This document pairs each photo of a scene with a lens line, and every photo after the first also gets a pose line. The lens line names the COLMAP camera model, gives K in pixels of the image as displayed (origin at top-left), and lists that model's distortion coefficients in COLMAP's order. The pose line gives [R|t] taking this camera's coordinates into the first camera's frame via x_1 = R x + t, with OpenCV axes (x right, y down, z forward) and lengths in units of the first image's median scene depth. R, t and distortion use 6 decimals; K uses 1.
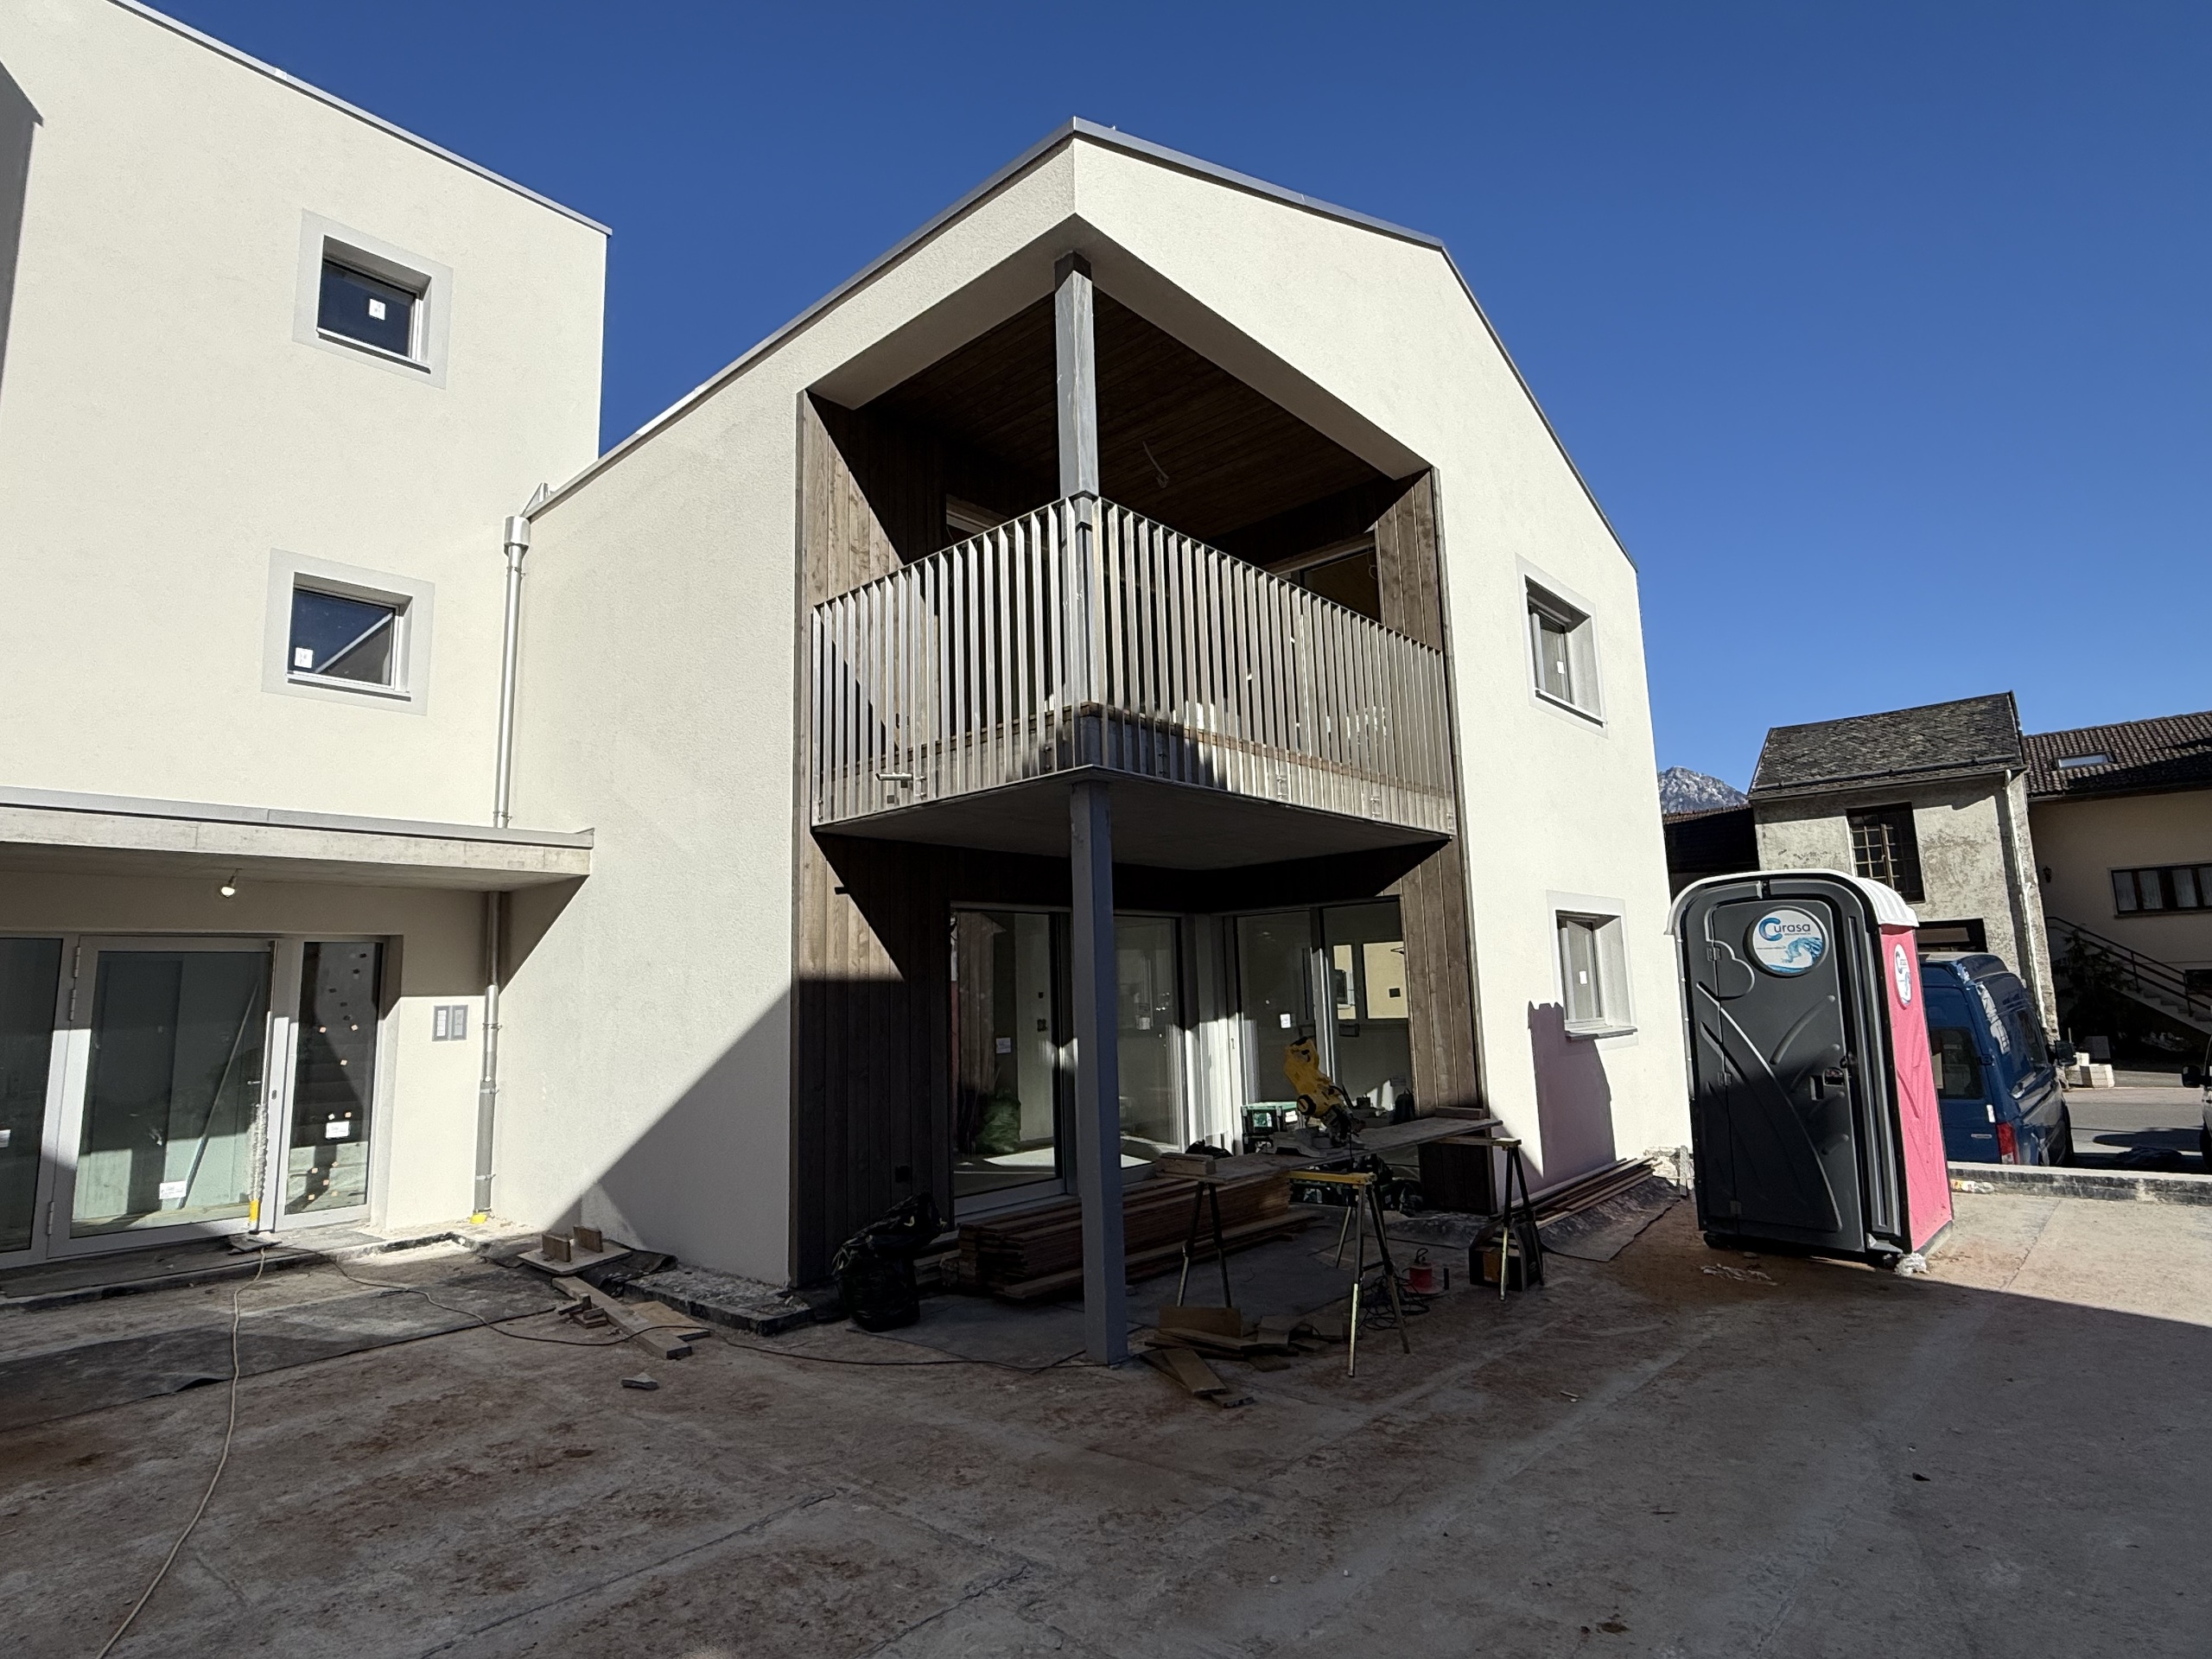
lens RADIAL K [[1159.4, 0, 1104.7], [0, 1159.4, 827.7], [0, 0, 1]] dist [0.003286, -0.000182]
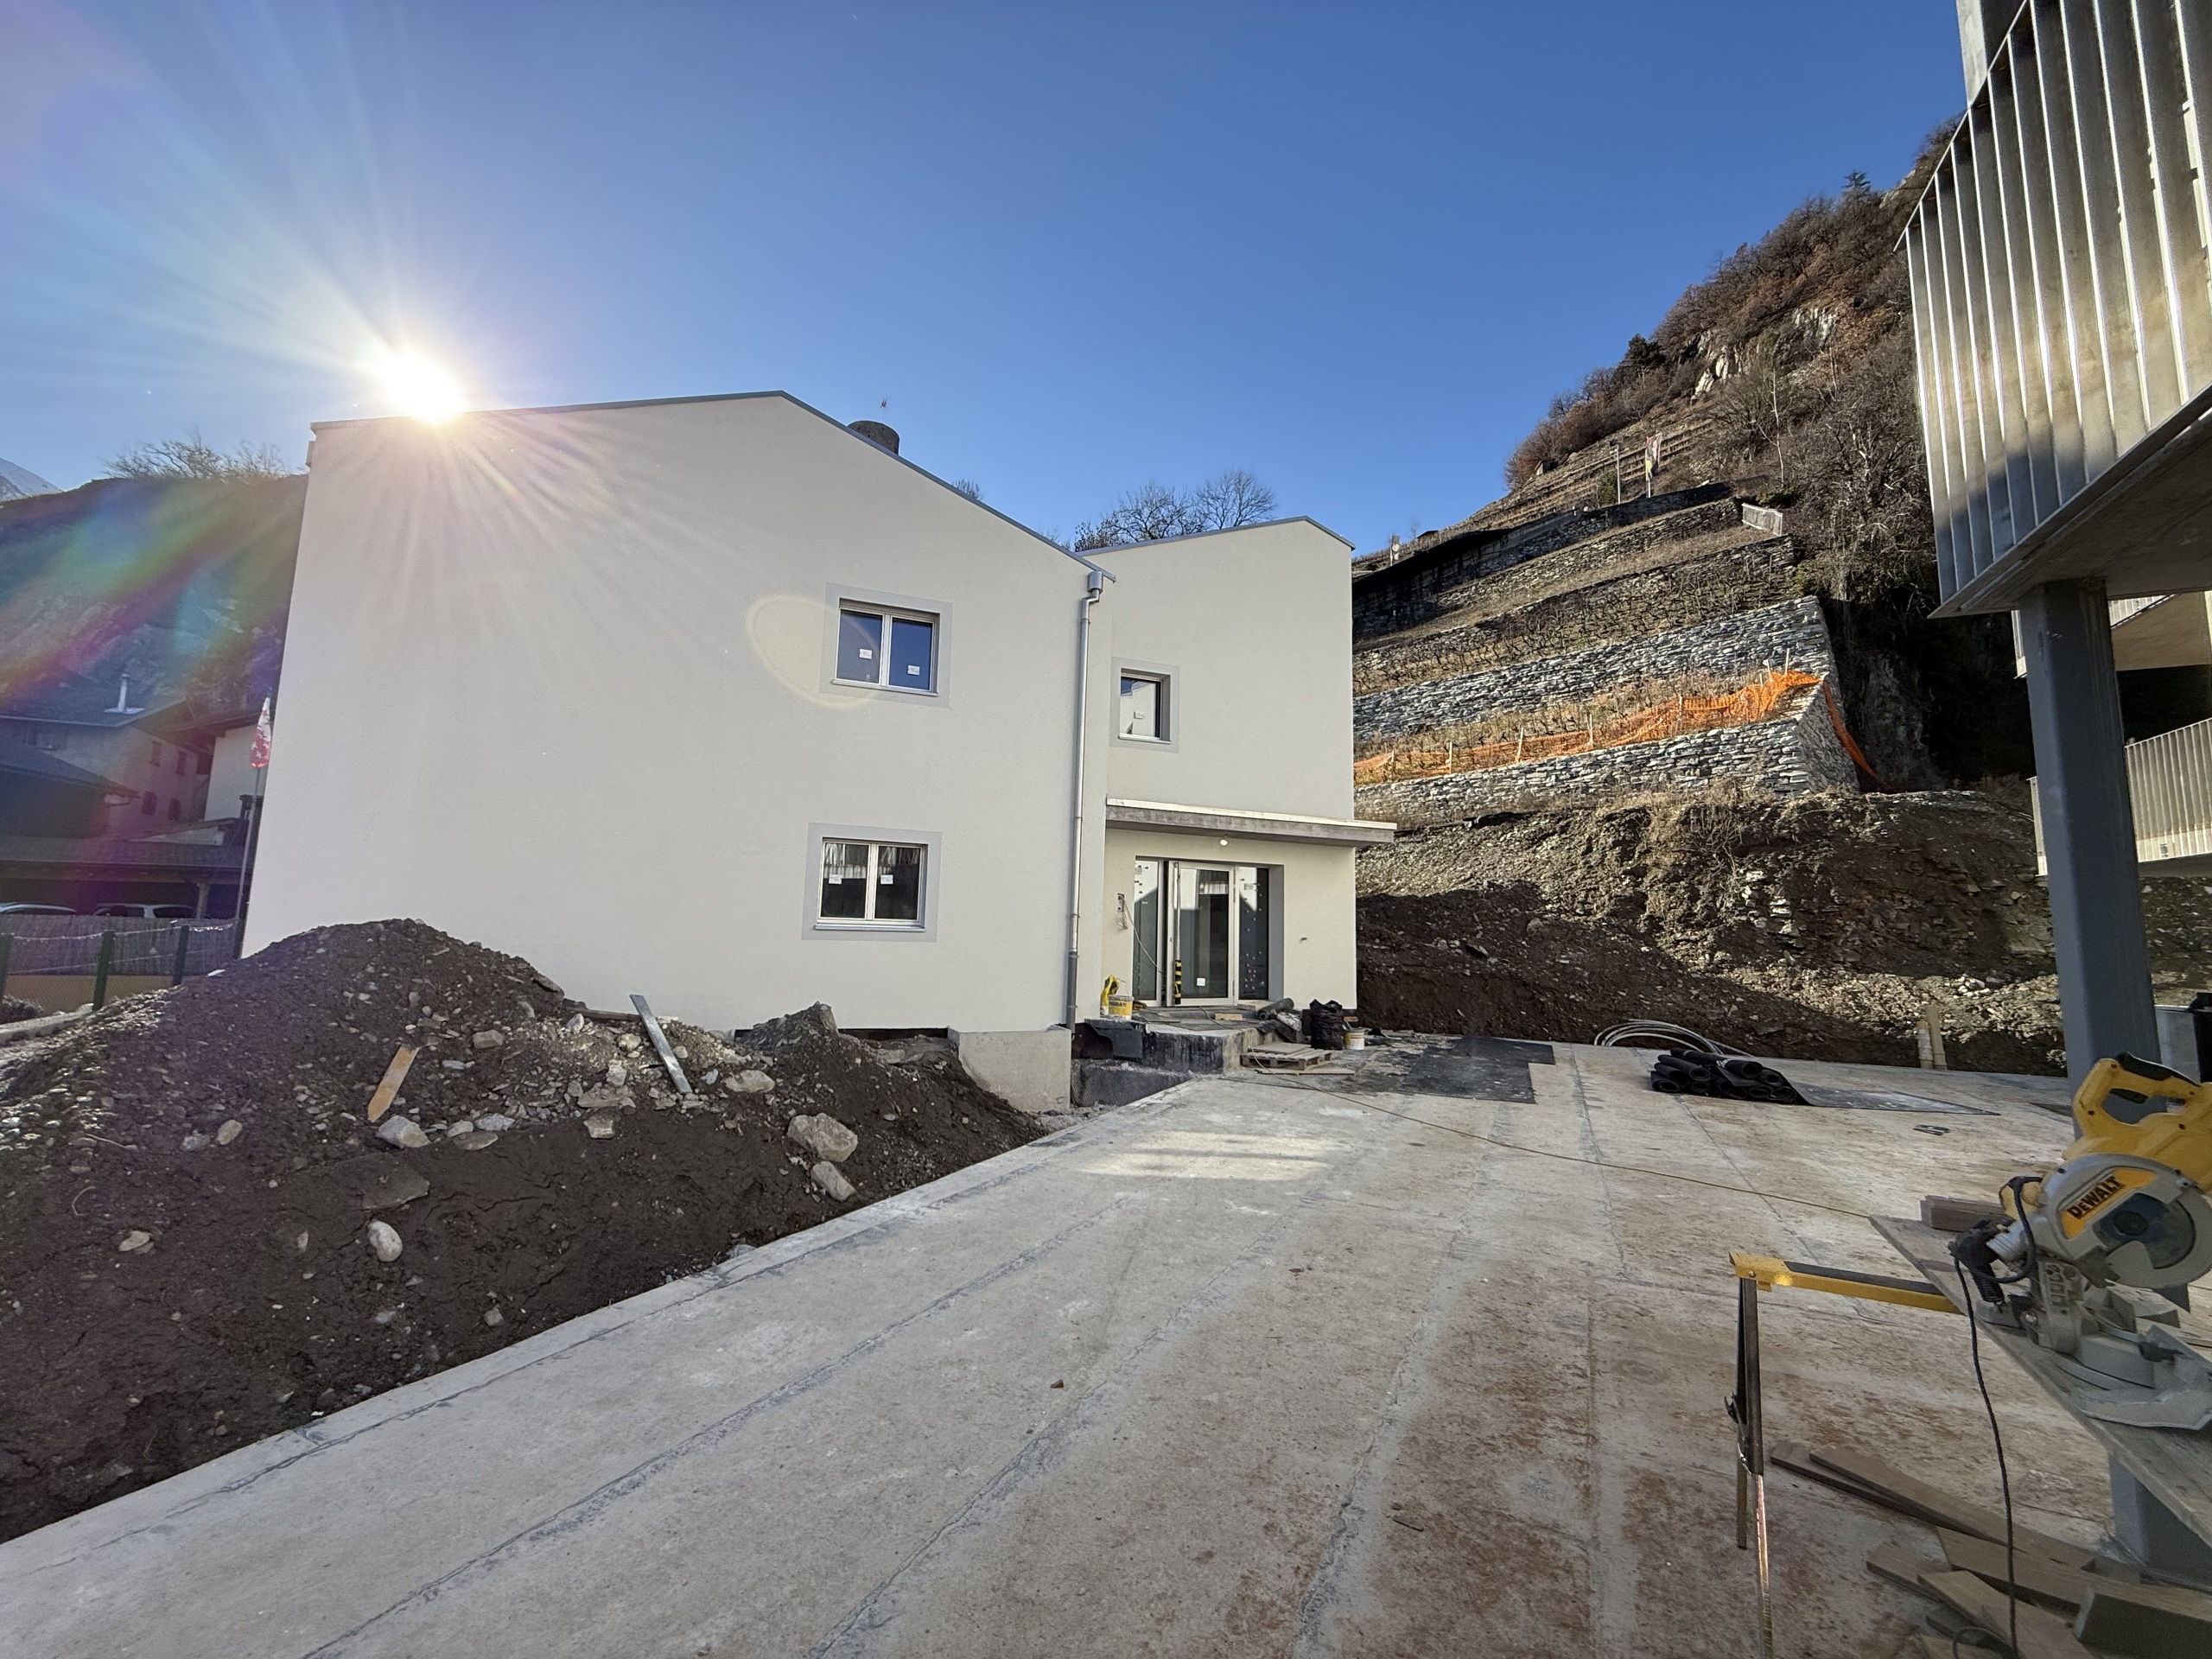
lens RADIAL K [[878.3, 0, 1116.8], [0, 878.3, 828.5], [0, 0, 1]] dist [-0.008910, 0.000073]
pose [[-0.958974, -0.026070, -0.282291, 0.838404], [0.047401, 0.967000, -0.250327, 0.250959], [0.279502, -0.253438, -0.926093, 1.781389]]
